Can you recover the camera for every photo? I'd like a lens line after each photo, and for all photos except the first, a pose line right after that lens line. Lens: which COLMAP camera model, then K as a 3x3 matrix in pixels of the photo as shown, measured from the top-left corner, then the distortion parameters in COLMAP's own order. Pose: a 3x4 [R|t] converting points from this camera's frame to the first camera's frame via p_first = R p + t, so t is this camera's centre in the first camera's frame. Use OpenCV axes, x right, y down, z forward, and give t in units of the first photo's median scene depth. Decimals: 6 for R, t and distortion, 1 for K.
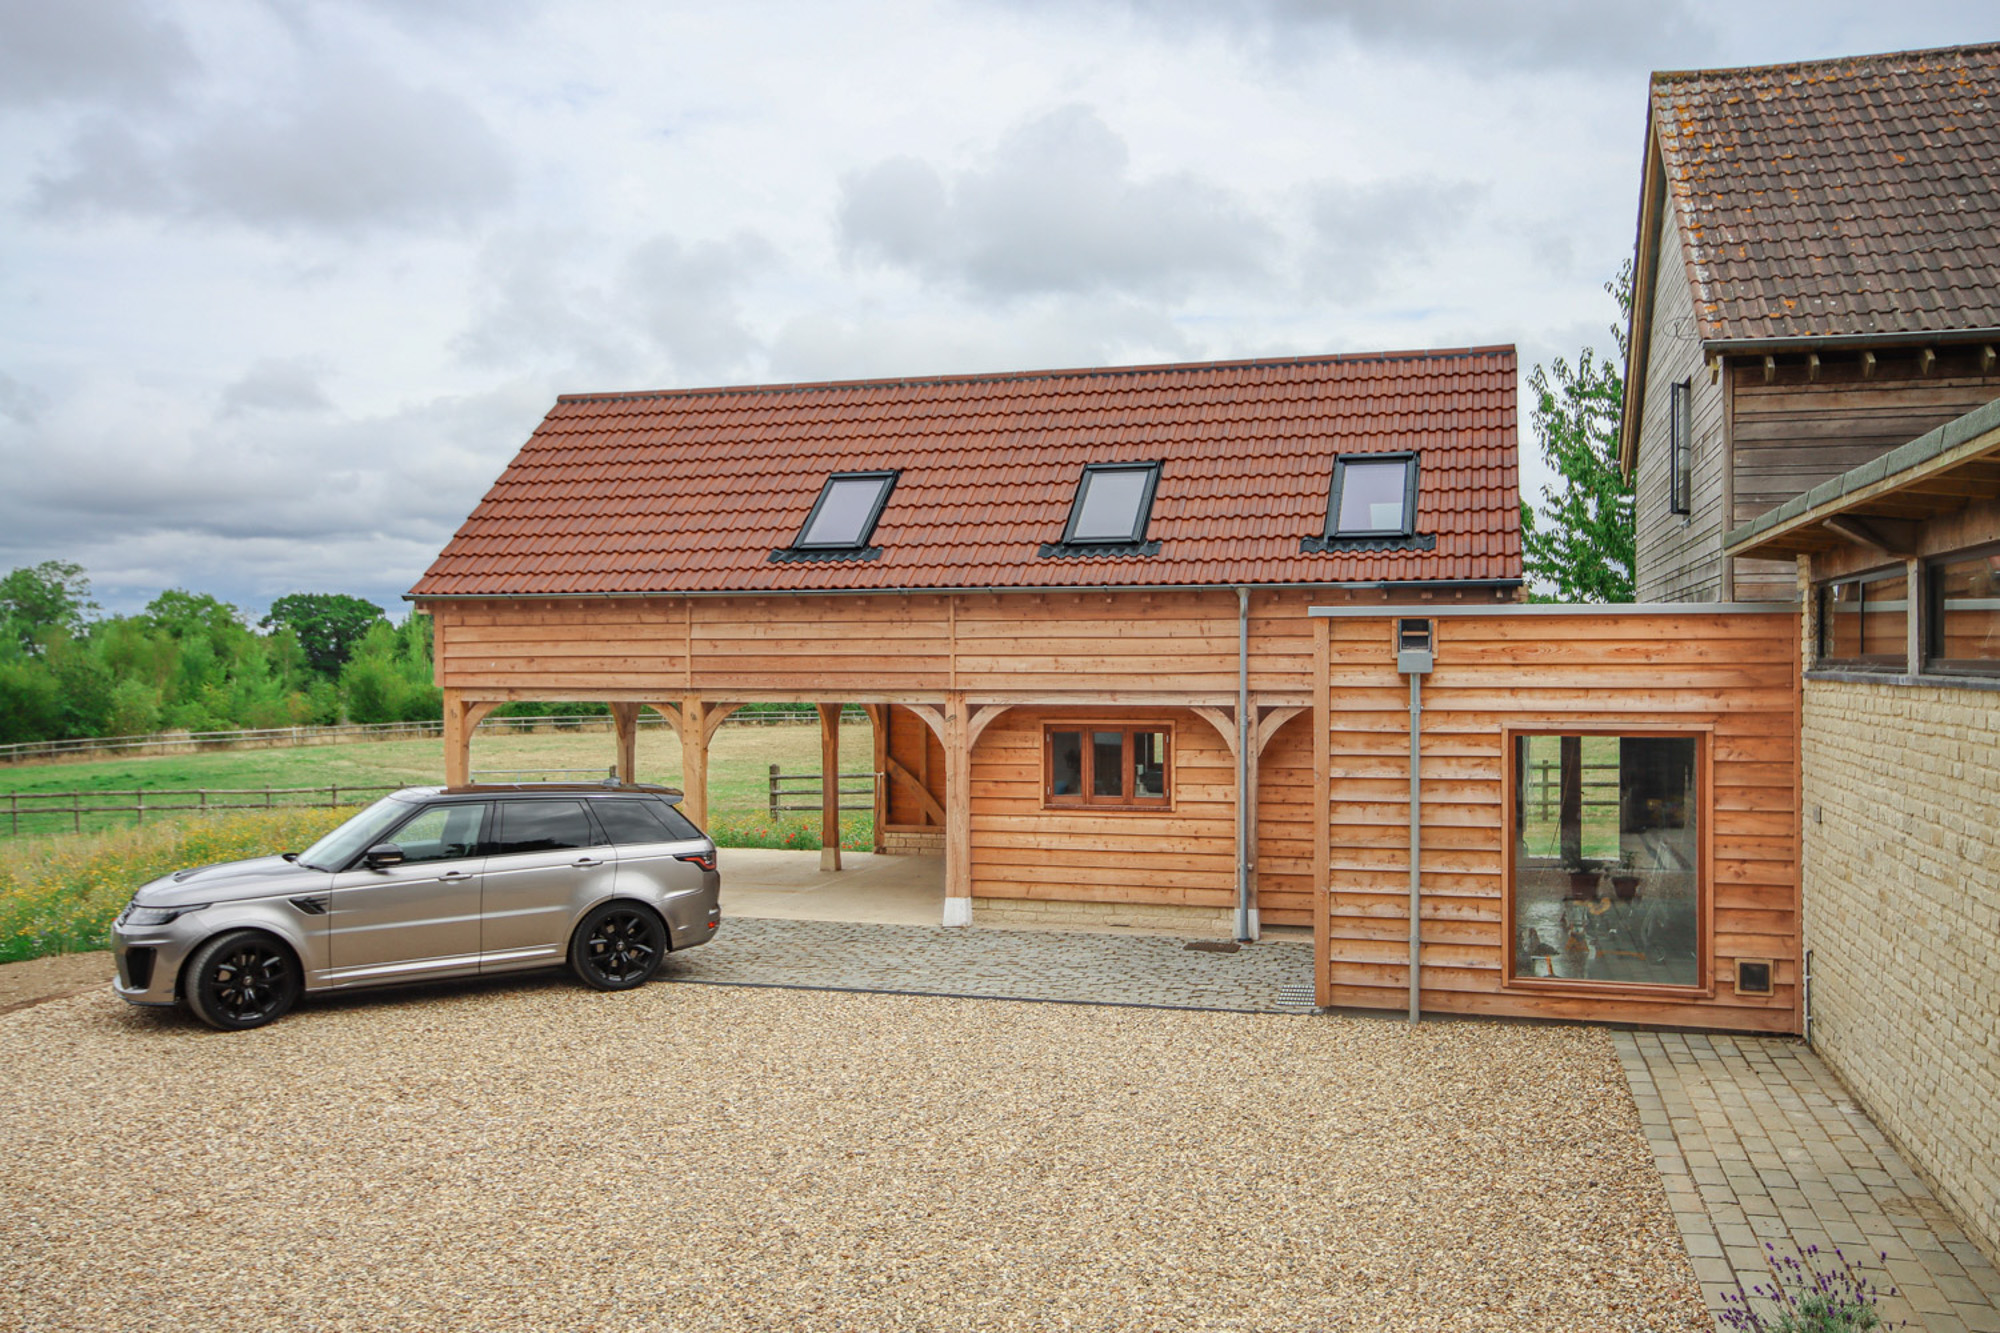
lens RADIAL K [[1673.9, 0, 1000.0], [0, 1673.9, 666.5], [0, 0, 1]] dist [0.004506, 0.003299]
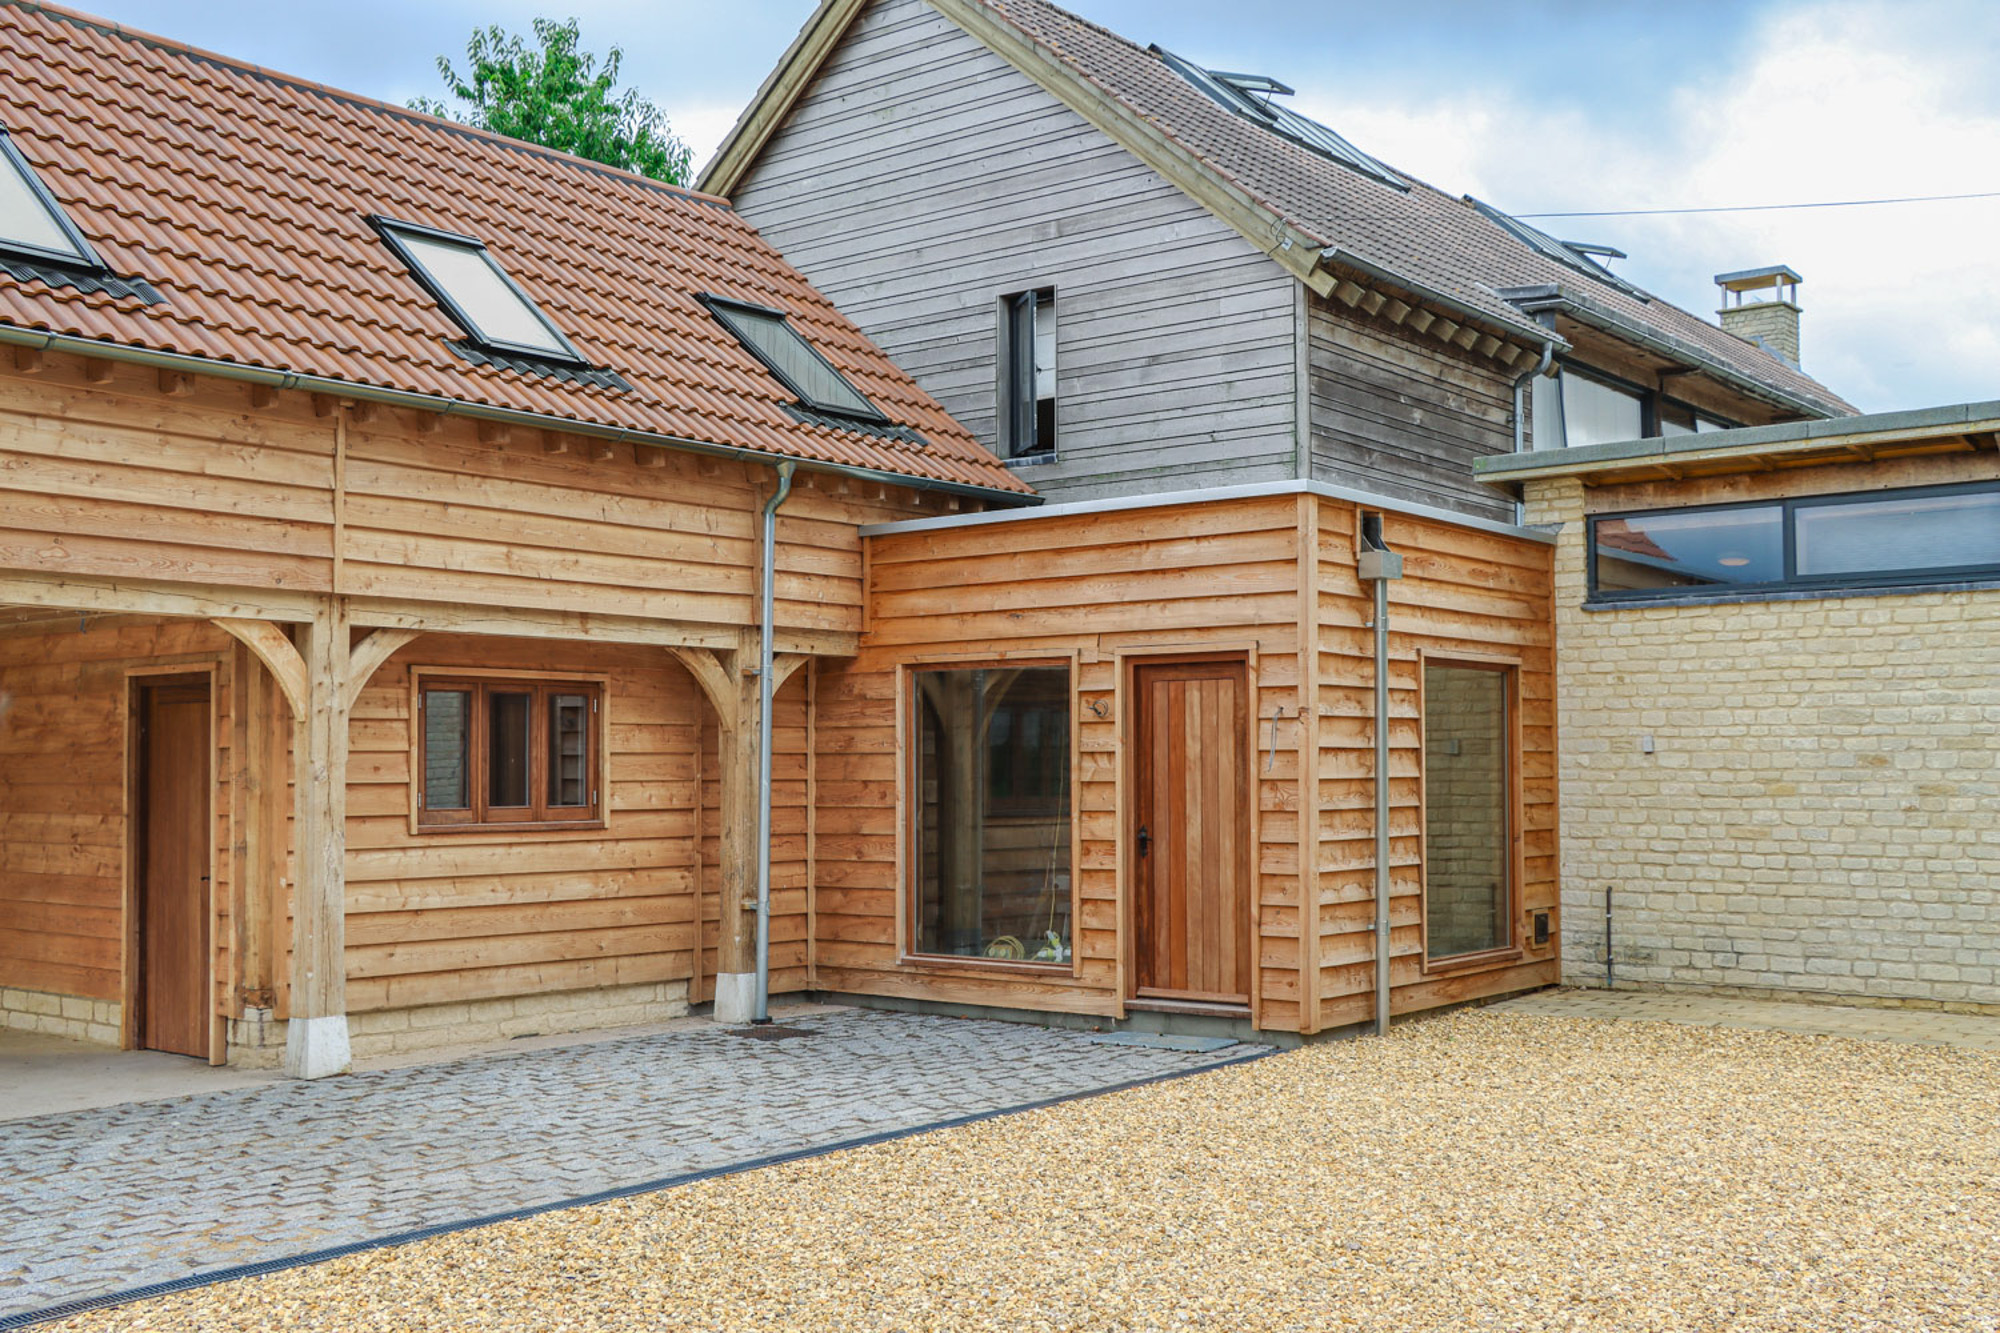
lens RADIAL K [[2048.7, 0, 1000.0], [0, 2048.7, 666.5], [0, 0, 1]] dist [-0.101025, 0.213690]
pose [[0.385634, 0.047851, 0.921410, -0.516334], [0.007114, 0.998470, -0.054830, 0.071028], [-0.922624, 0.027699, 0.384704, 0.600519]]
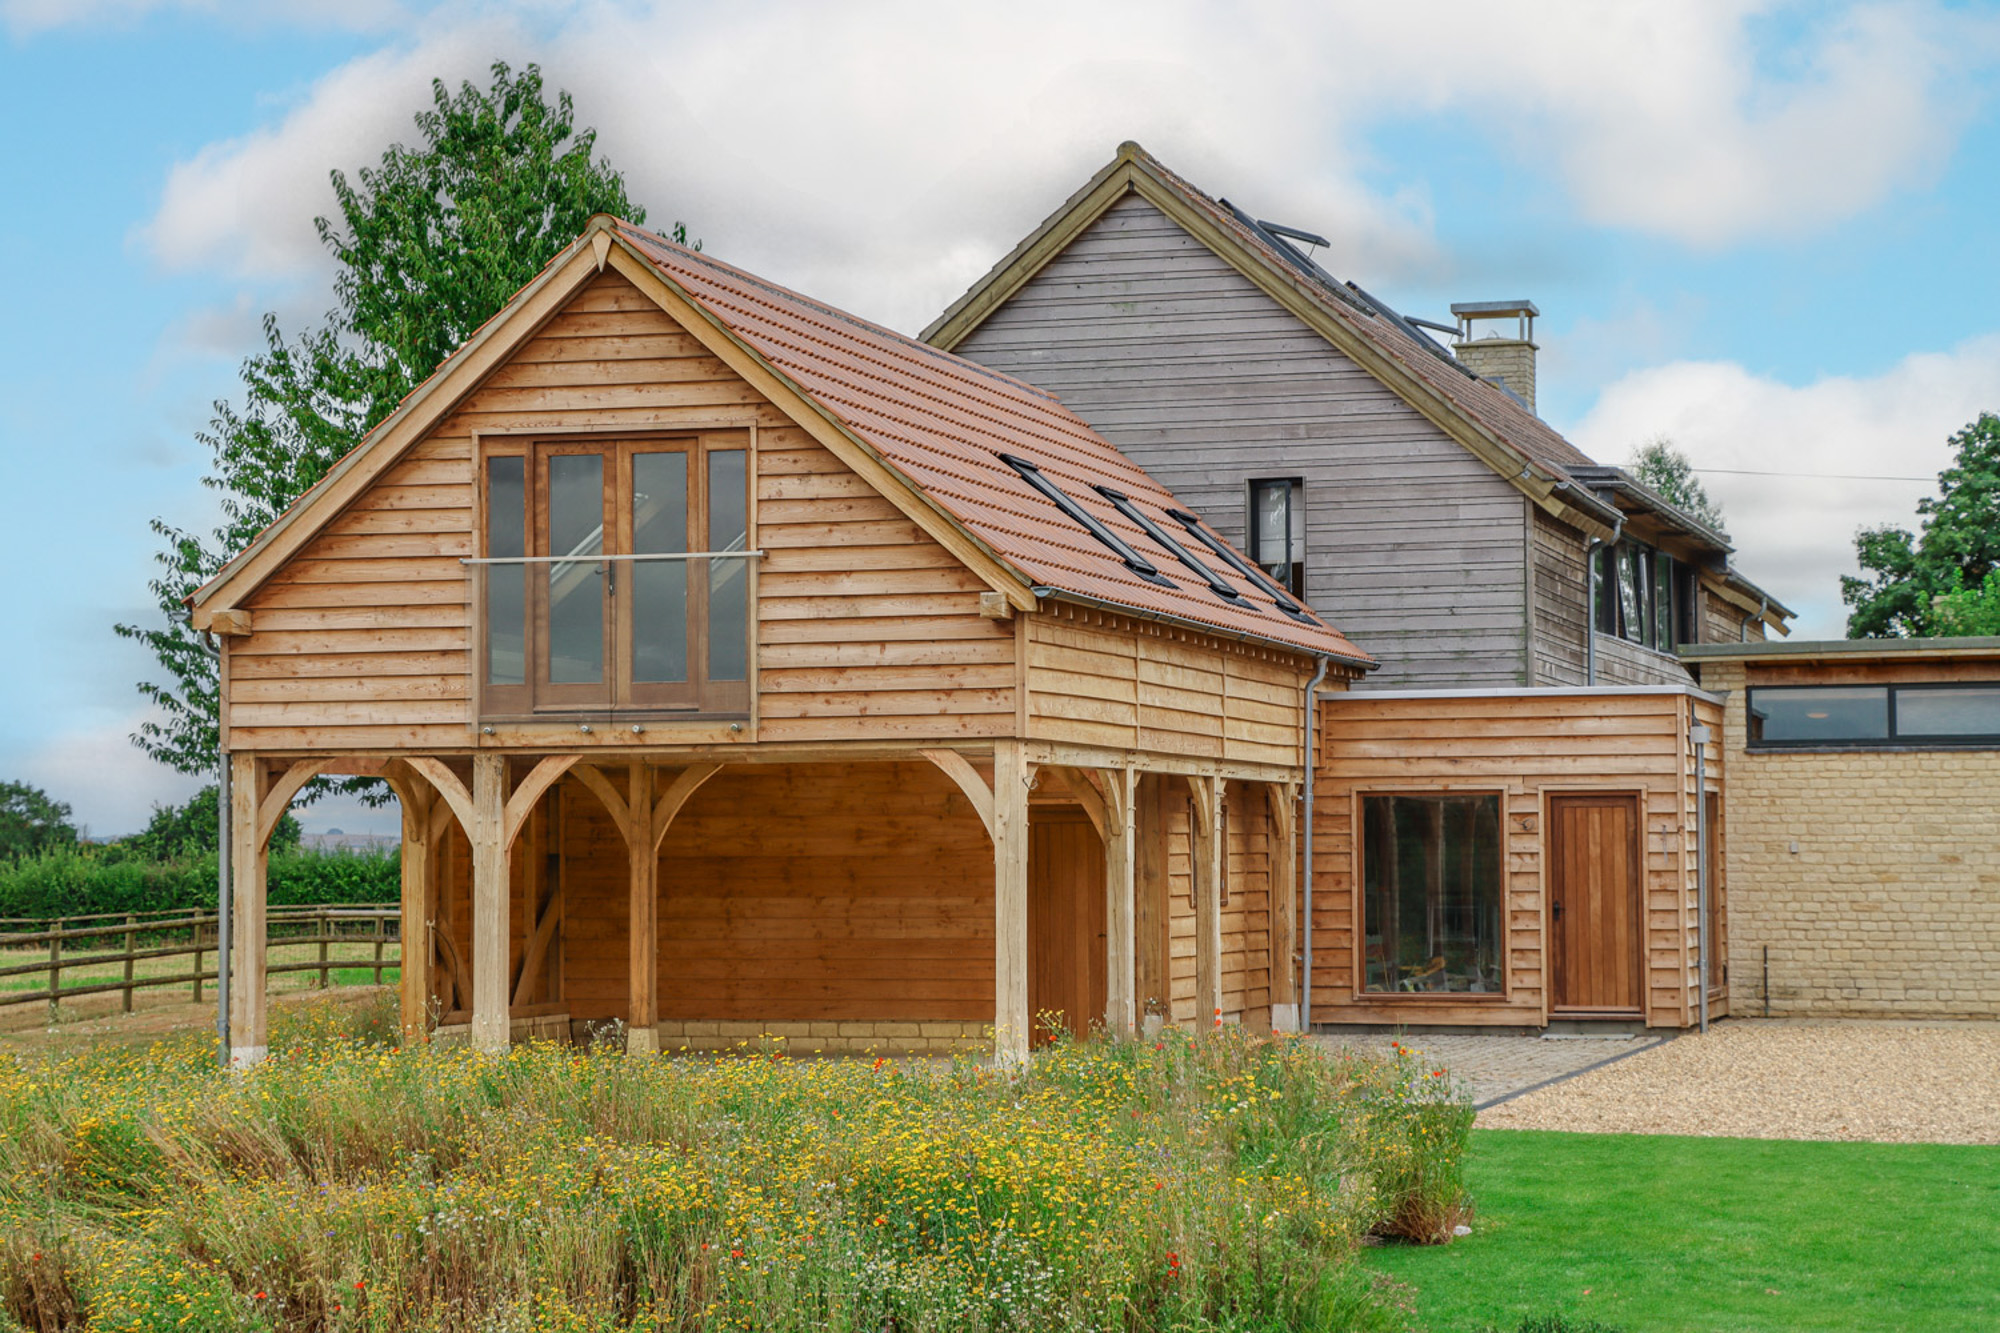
lens RADIAL K [[4166.1, 0, 1000.0], [0, 4166.1, 666.5], [0, 0, 1]] dist [0.300172, 0.312092]
pose [[-0.004695, 0.047605, 0.998855, -2.190403], [0.012678, 0.998789, -0.047542, 0.064961], [-0.999909, 0.012440, -0.005292, 1.172480]]
